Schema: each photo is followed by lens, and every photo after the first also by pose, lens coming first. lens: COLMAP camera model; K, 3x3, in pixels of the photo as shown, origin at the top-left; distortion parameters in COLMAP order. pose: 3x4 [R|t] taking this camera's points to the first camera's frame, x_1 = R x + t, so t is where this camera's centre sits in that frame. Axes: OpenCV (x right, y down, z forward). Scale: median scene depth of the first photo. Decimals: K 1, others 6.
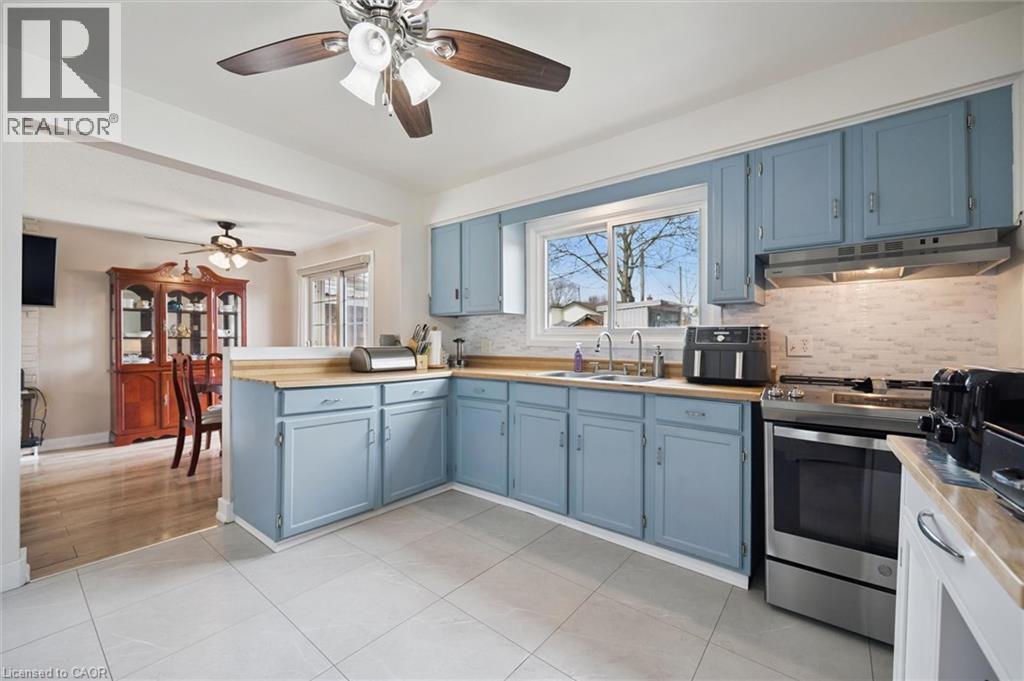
lens RADIAL K [[413.0, 0, 523.1], [0, 413.0, 326.7], [0, 0, 1]] dist [-0.003561, -0.000210]
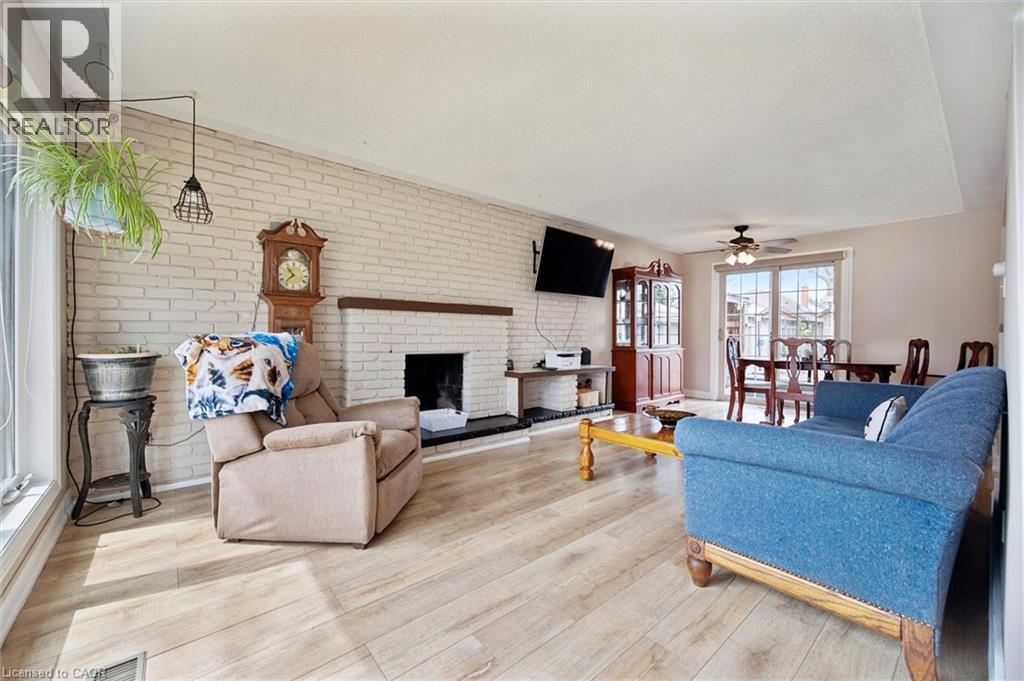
lens RADIAL K [[413.0, 0, 523.1], [0, 413.0, 326.7], [0, 0, 1]] dist [-0.003561, -0.000210]
pose [[0.983639, 0.011783, -0.179767, -1.033880], [-0.007720, 0.999699, 0.023283, 0.009397], [0.179987, -0.021515, 0.983434, -0.245794]]
